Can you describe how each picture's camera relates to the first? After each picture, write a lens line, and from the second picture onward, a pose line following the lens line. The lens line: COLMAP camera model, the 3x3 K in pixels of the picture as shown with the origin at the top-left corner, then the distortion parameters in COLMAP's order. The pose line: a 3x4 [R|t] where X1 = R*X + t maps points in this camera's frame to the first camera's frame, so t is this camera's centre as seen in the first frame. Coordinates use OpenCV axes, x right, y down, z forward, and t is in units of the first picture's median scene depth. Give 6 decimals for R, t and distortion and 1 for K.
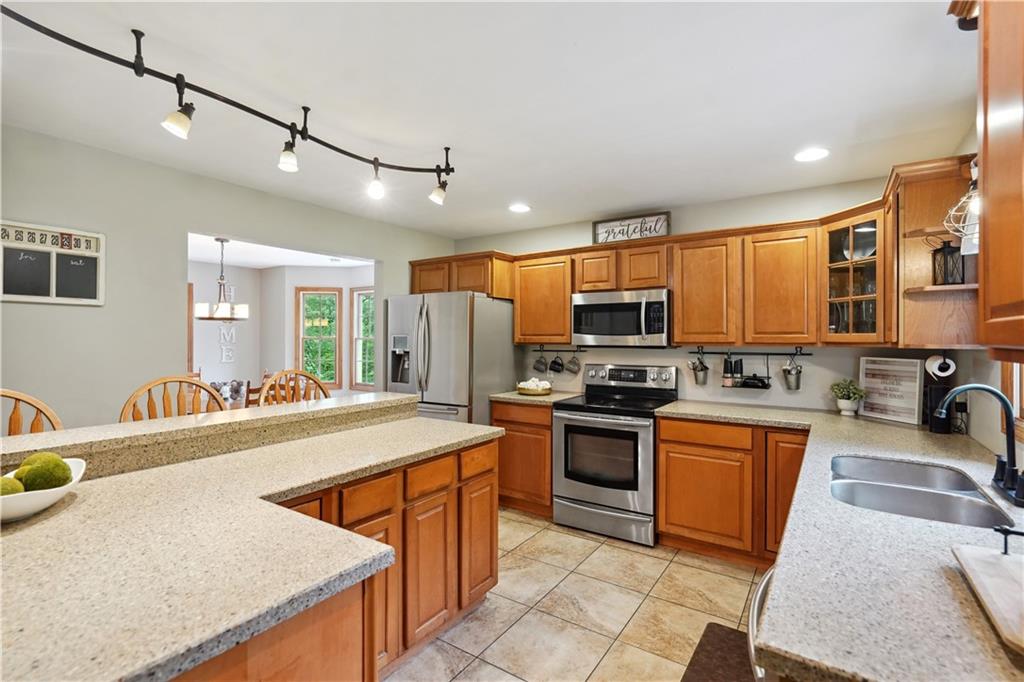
lens RADIAL K [[466.4, 0, 512.1], [0, 466.4, 338.3], [0, 0, 1]] dist [-0.002699, 0.000788]
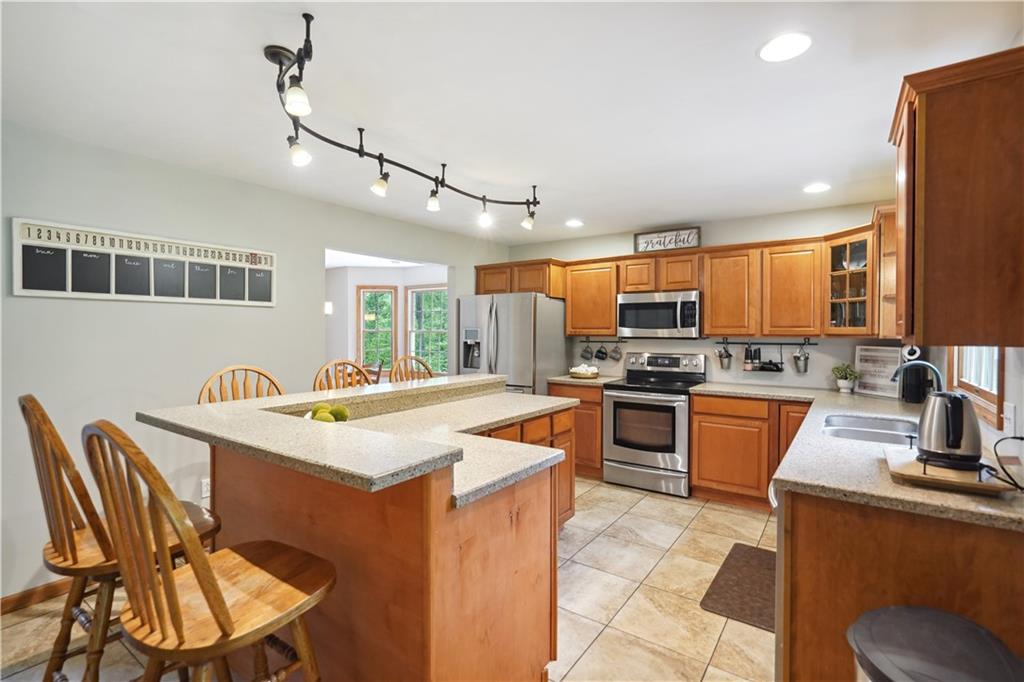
lens RADIAL K [[466.4, 0, 511.9], [0, 466.4, 337.8], [0, 0, 1]] dist [-0.002699, 0.000788]
pose [[0.999731, -0.000097, -0.023211, -0.150321], [0.000441, 0.999890, 0.014804, -0.000718], [0.023207, -0.014810, 0.999621, -0.276037]]
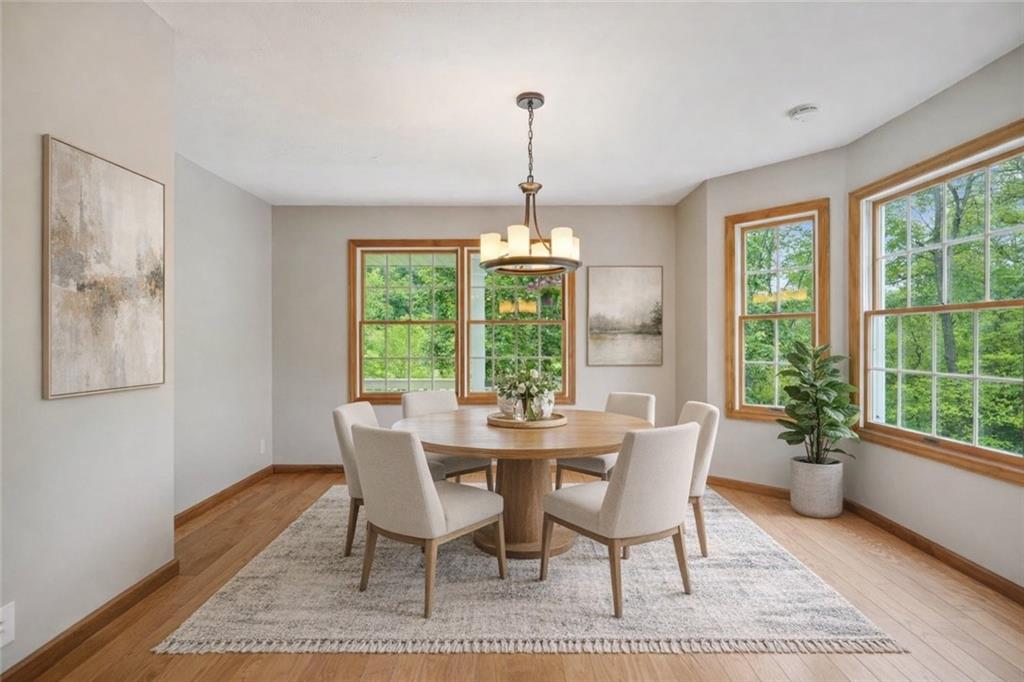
lens RADIAL K [[445.3, 0, 511.2], [0, 445.3, 341.7], [0, 0, 1]] dist [-0.001833, 0.000094]
pose [[0.550058, -0.002896, -0.835121, -0.420365], [0.006855, 0.999976, 0.001047, 0.060783], [0.835098, -0.006301, 0.550065, 1.218407]]
